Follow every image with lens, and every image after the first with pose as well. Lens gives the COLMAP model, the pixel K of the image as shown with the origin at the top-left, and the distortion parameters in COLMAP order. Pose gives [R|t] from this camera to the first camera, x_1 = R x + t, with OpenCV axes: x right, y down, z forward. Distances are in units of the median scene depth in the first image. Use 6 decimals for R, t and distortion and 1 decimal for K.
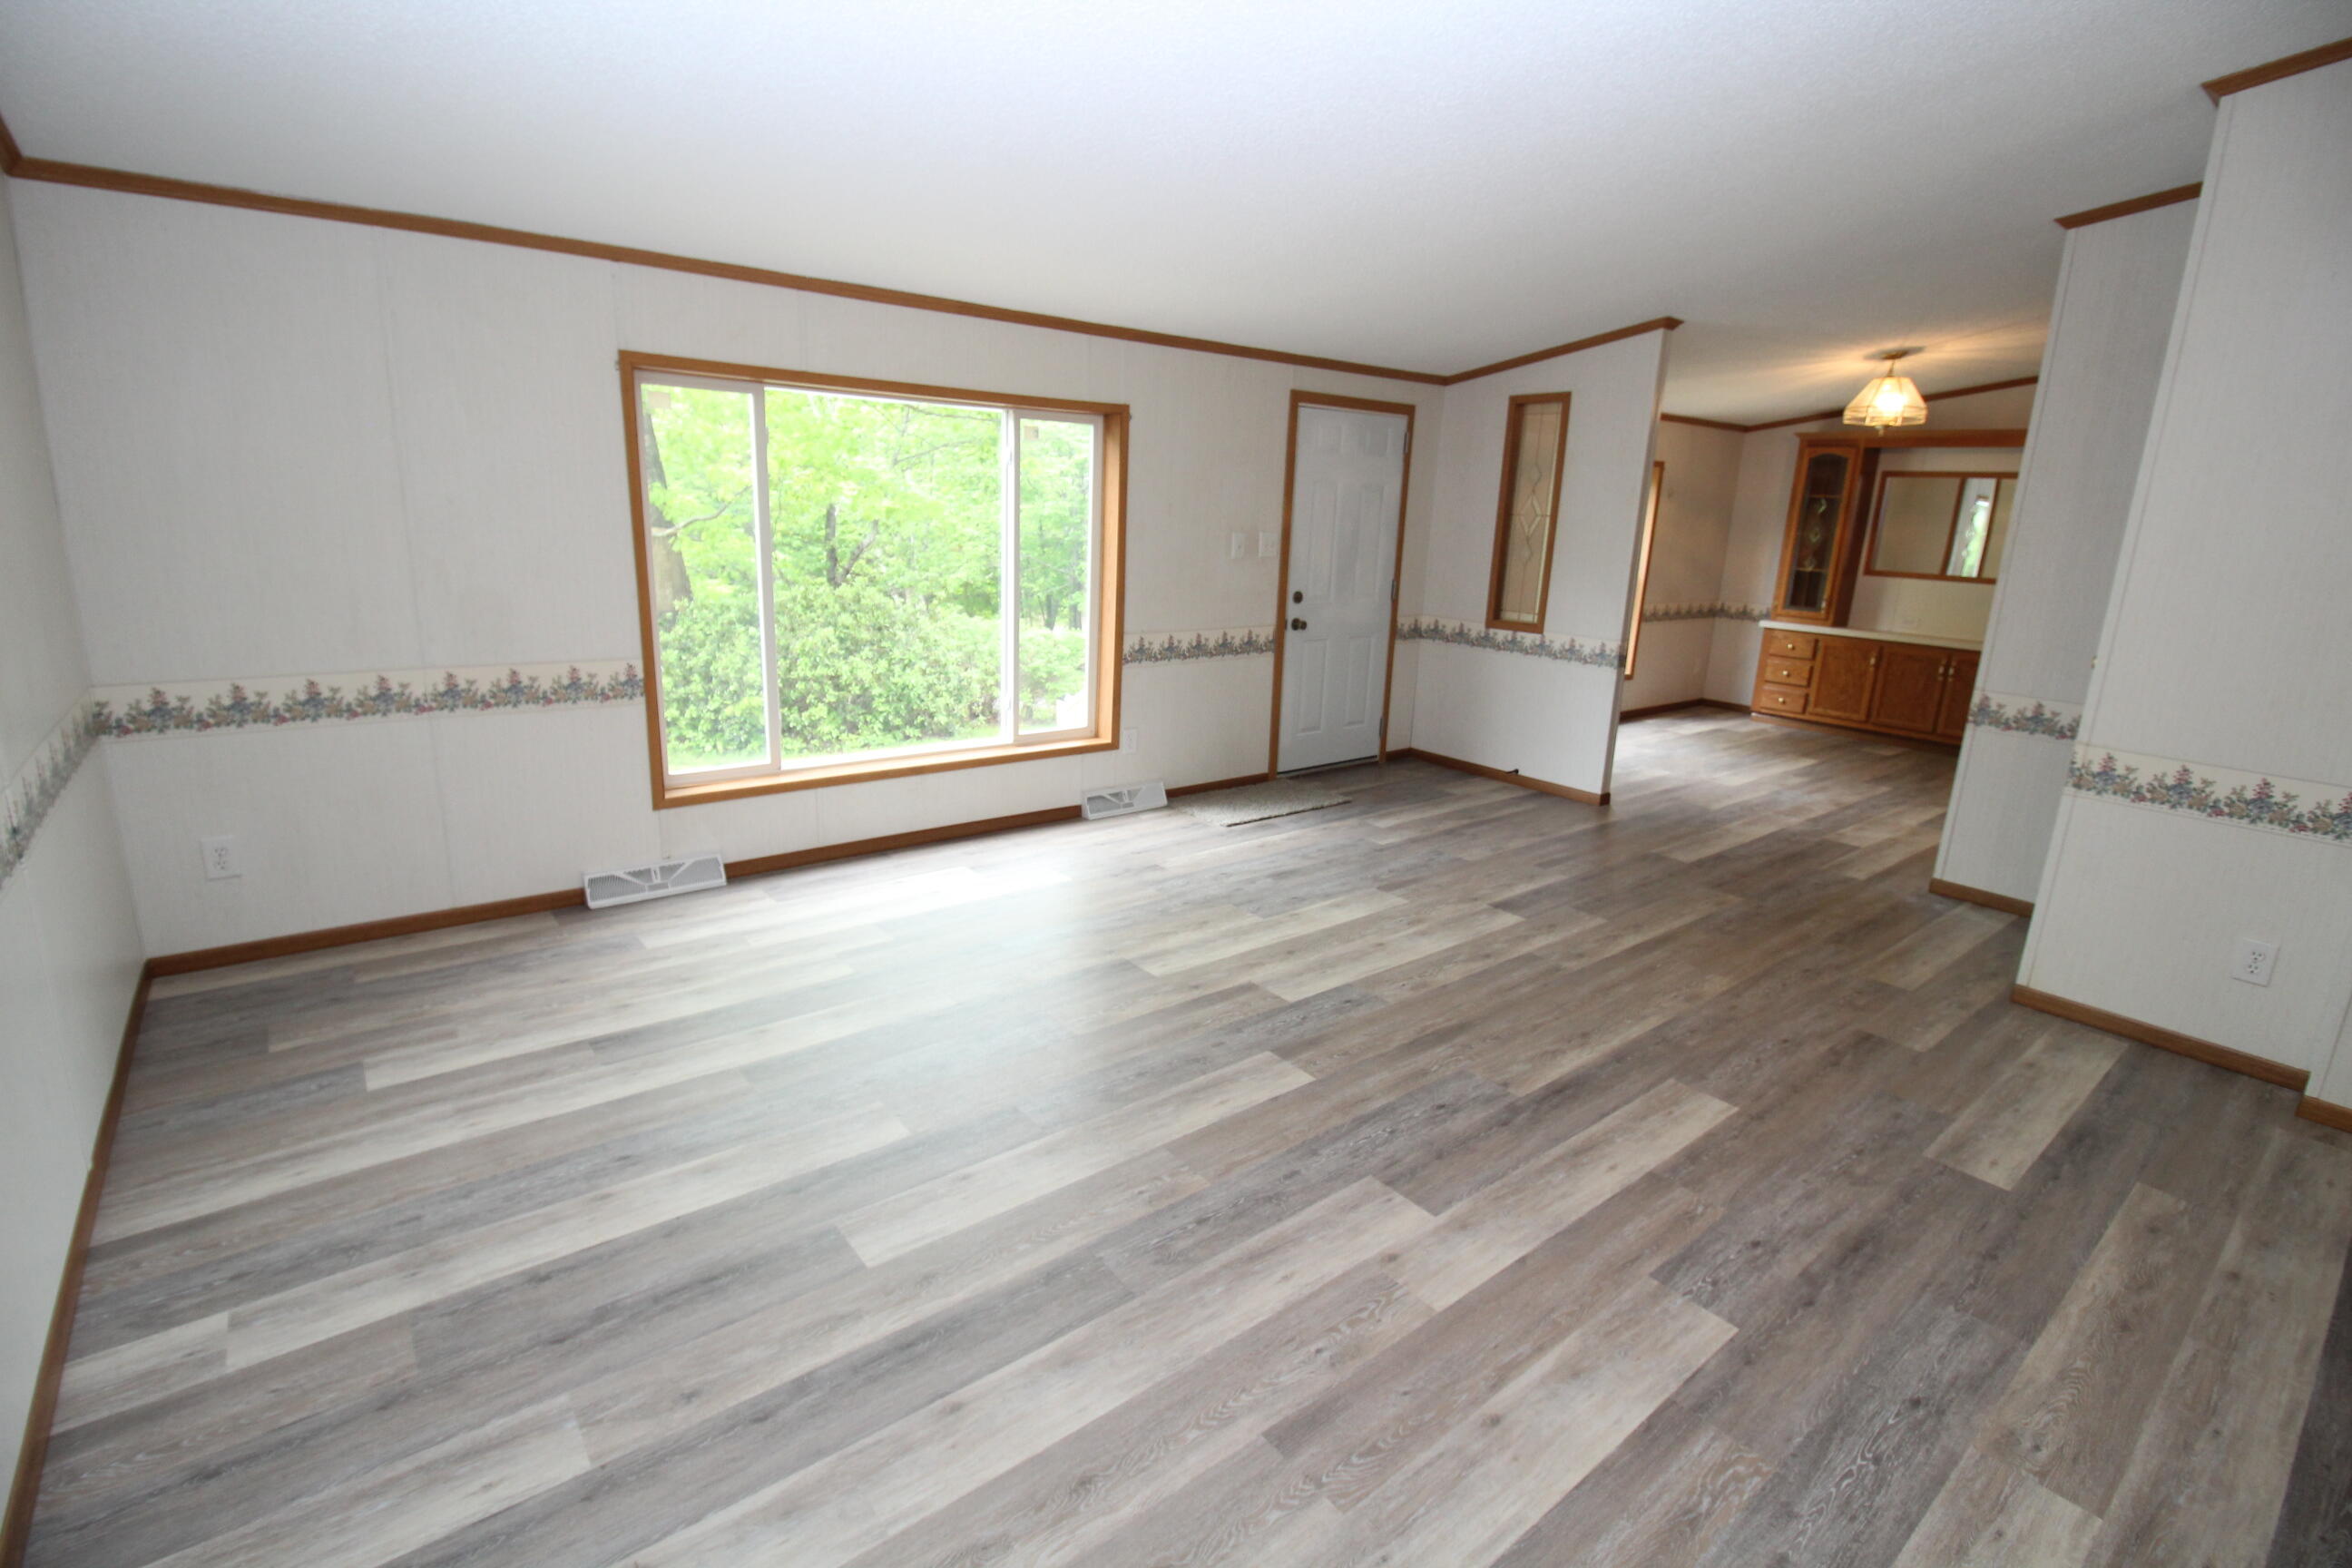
lens RADIAL K [[1083.5, 0, 1162.8], [0, 1083.5, 770.1], [0, 0, 1]] dist [0.003487, -0.015589]
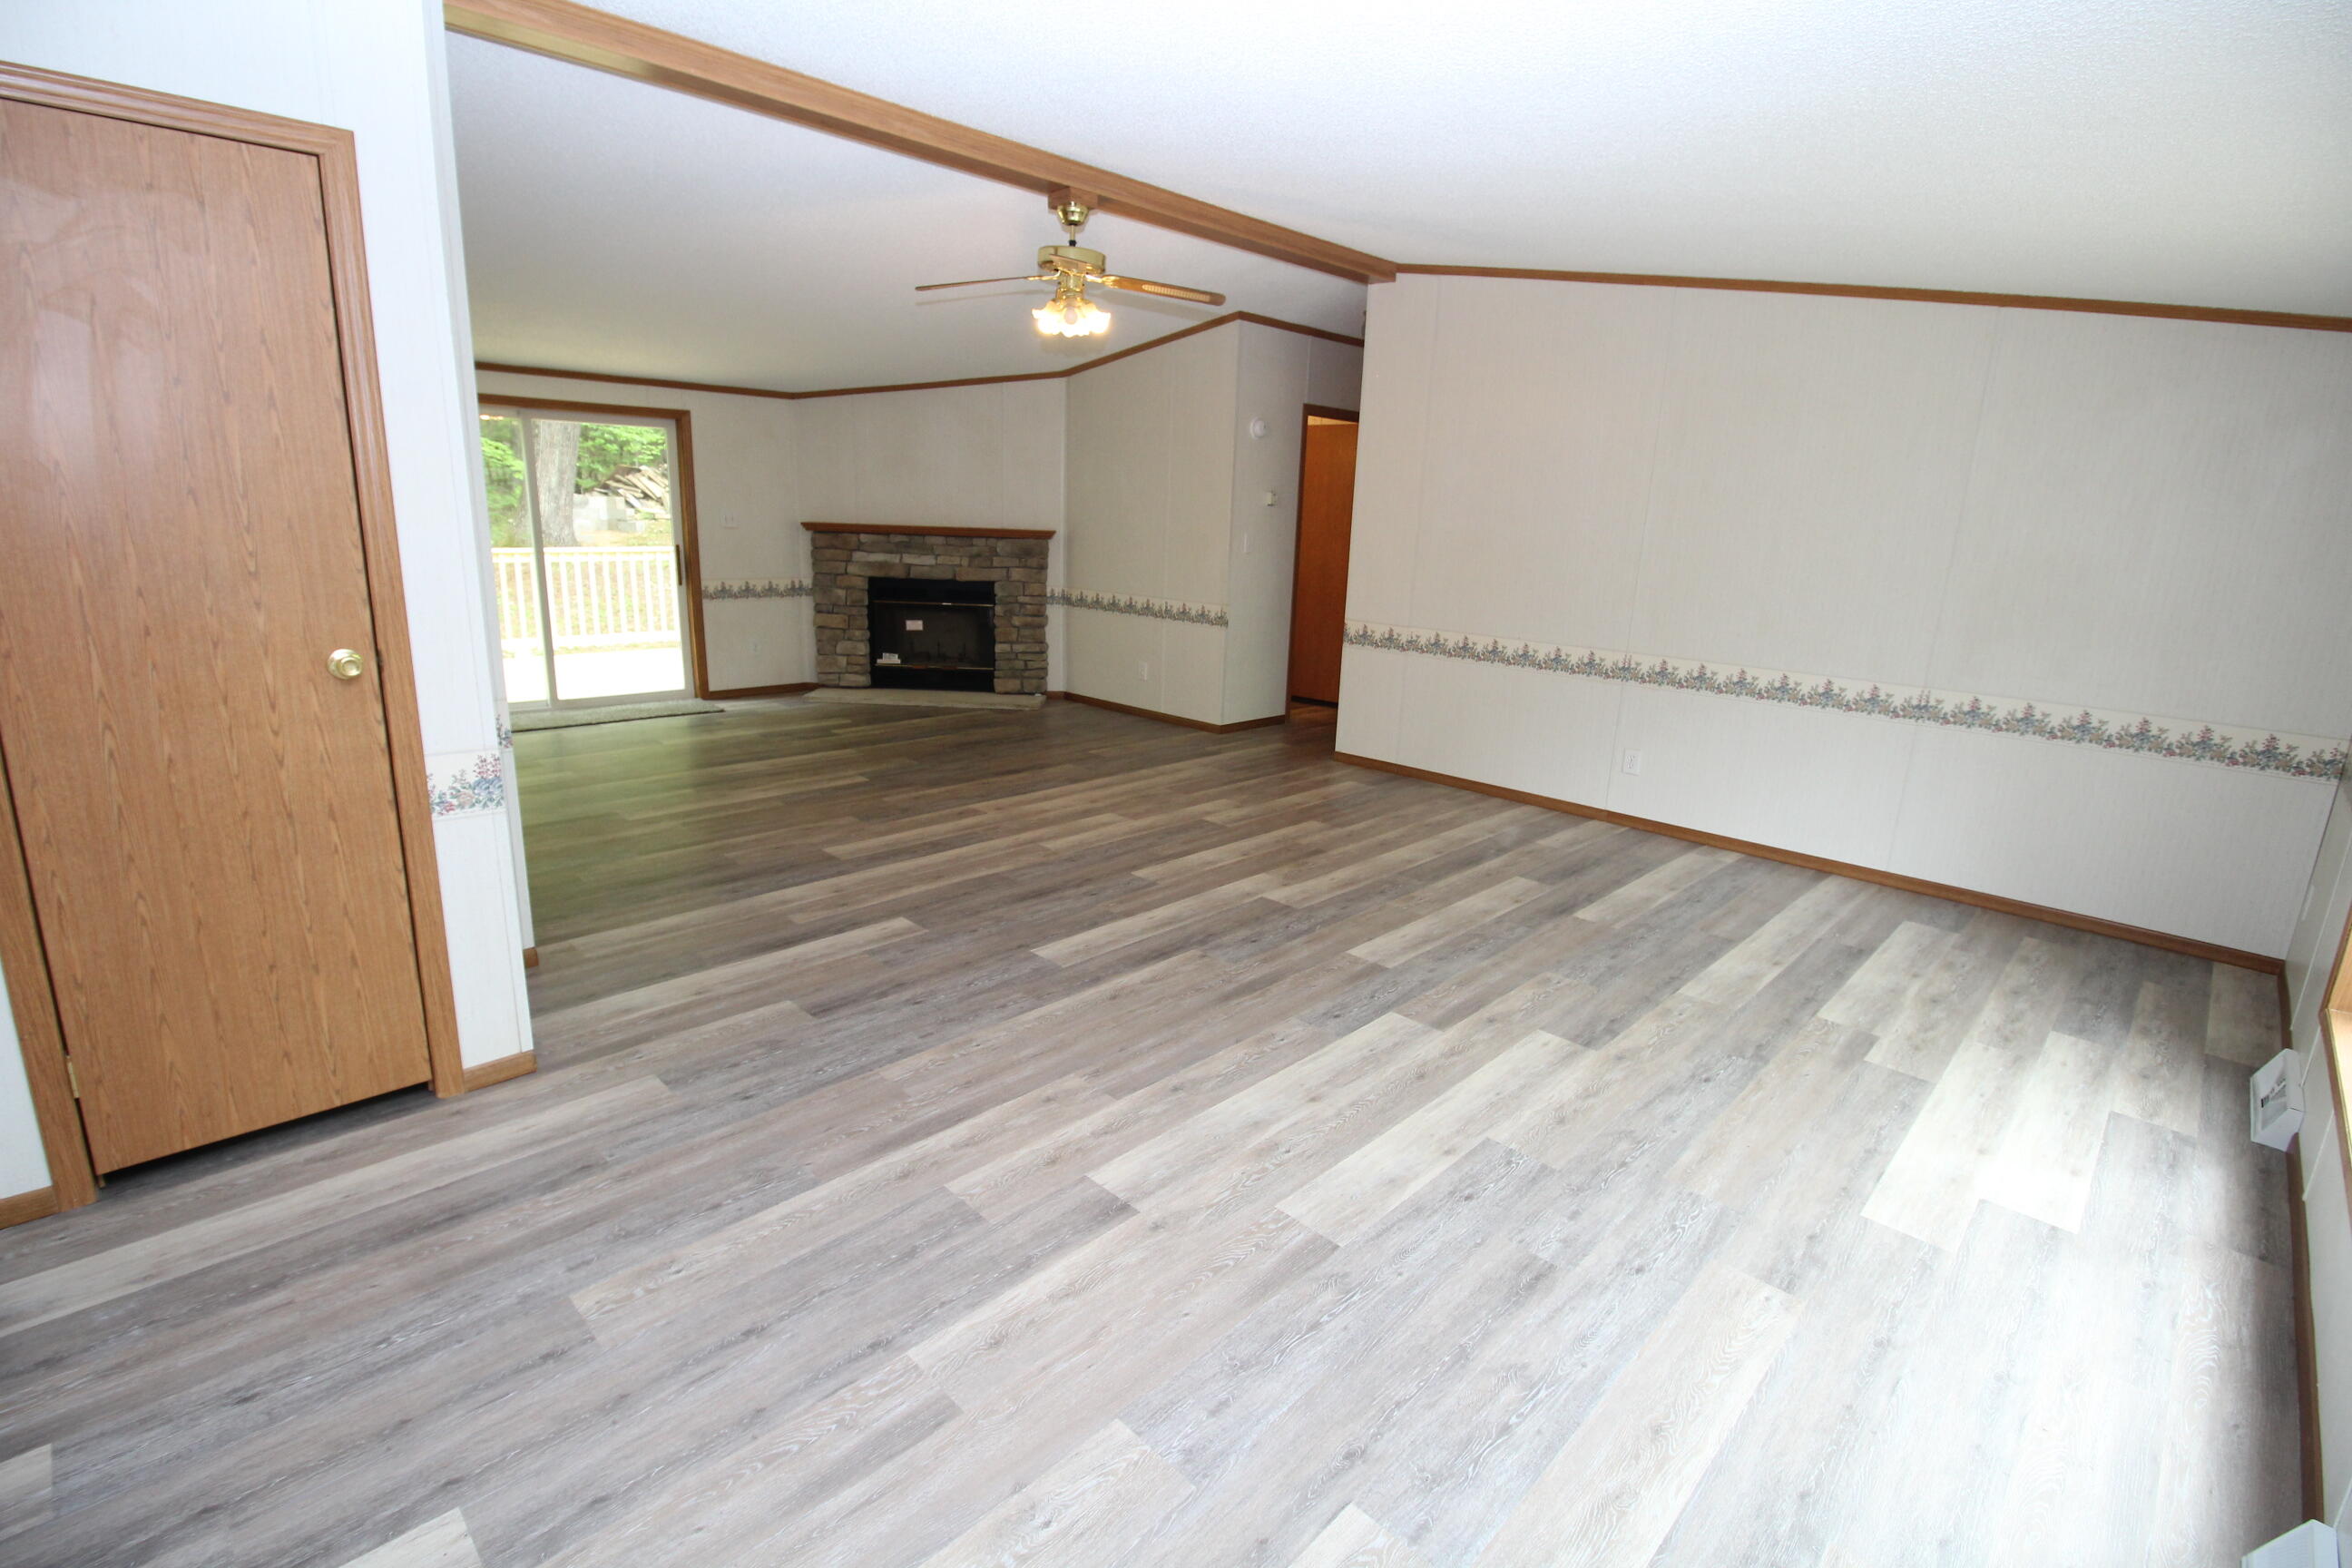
lens RADIAL K [[1083.5, 0, 1162.8], [0, 1083.5, 770.1], [0, 0, 1]] dist [0.003487, -0.015589]
pose [[-0.990528, -0.044307, -0.129968, 0.506474], [-0.099180, 0.885450, 0.454028, -0.454241], [0.094964, 0.462618, -0.881457, 1.899654]]
